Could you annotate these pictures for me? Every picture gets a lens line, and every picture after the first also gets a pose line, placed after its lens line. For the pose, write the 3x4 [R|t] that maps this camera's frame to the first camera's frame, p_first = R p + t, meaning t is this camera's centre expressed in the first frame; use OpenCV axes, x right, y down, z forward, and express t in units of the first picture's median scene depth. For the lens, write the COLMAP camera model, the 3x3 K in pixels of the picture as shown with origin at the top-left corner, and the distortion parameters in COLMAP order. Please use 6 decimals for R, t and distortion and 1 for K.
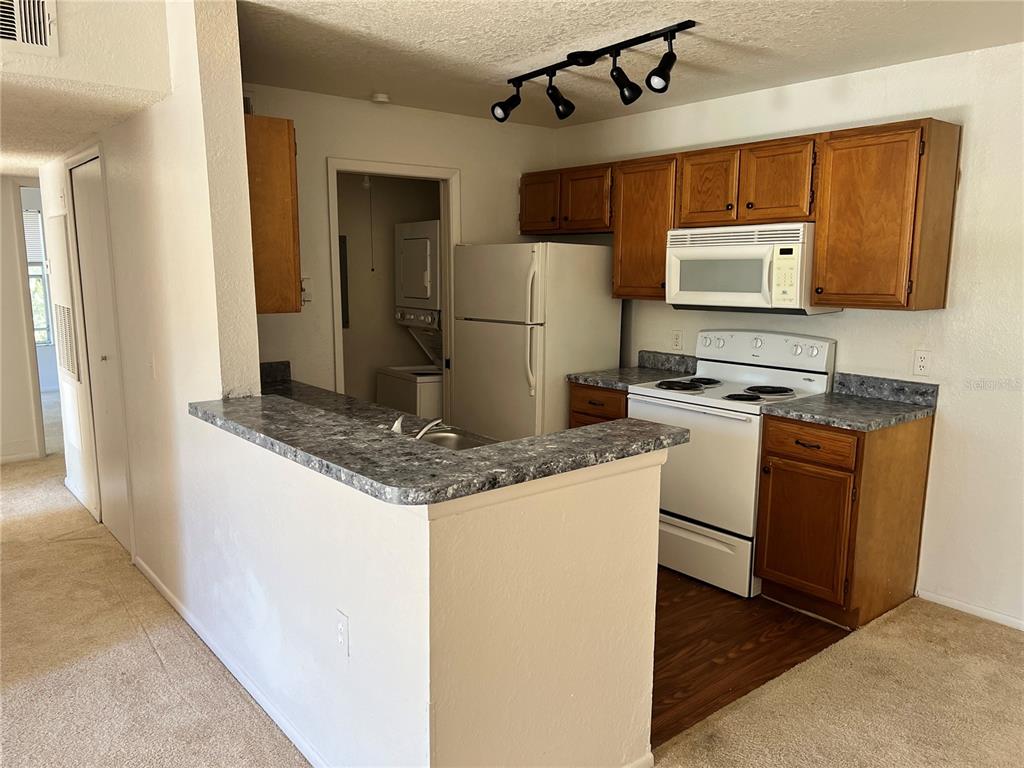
lens RADIAL K [[769.3, 0, 510.4], [0, 769.3, 389.5], [0, 0, 1]] dist [0.056498, -0.067825]
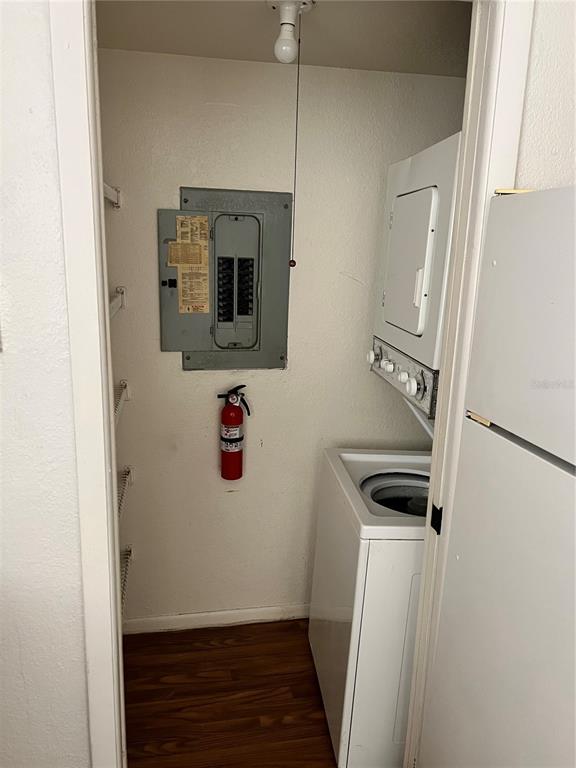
lens RADIAL K [[574.9, 0, 286.6], [0, 574.9, 372.2], [0, 0, 1]] dist [0.078526, -0.091040]
pose [[0.874067, 0.123403, -0.469871, -0.029279], [-0.102910, 0.992283, 0.069169, -0.161366], [0.474781, -0.012104, 0.880021, 0.992463]]
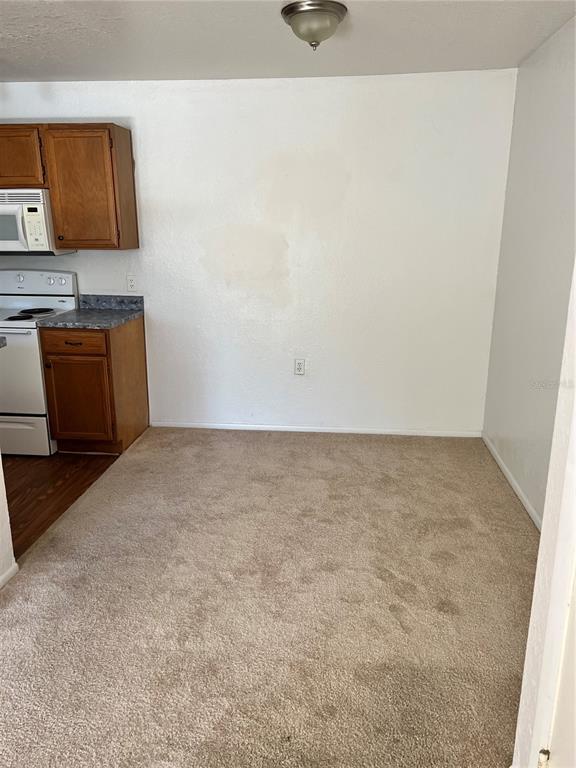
lens RADIAL K [[577.0, 0, 288.0], [0, 577.0, 384.0], [0, 0, 1]] dist [0.056498, -0.067825]
pose [[0.707158, -0.191601, 0.680600, -0.094492], [0.114526, 0.980912, 0.157149, 0.018095], [-0.697719, -0.033183, 0.715603, -0.086002]]
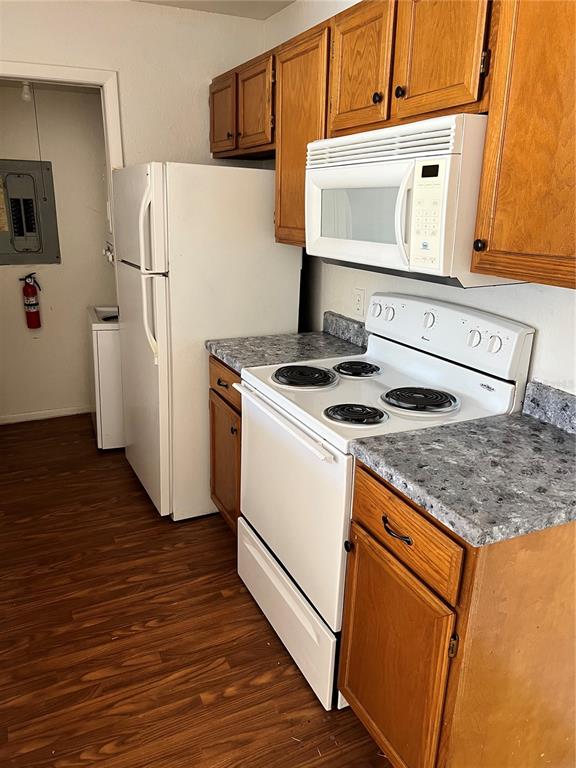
lens RADIAL K [[577.0, 0, 288.0], [0, 577.0, 384.0], [0, 0, 1]] dist [0.056498, -0.067825]
pose [[0.969841, 0.088606, -0.227061, 0.364676], [-0.056314, 0.987835, 0.144950, -0.081327], [0.237142, -0.127792, 0.963033, 0.551269]]
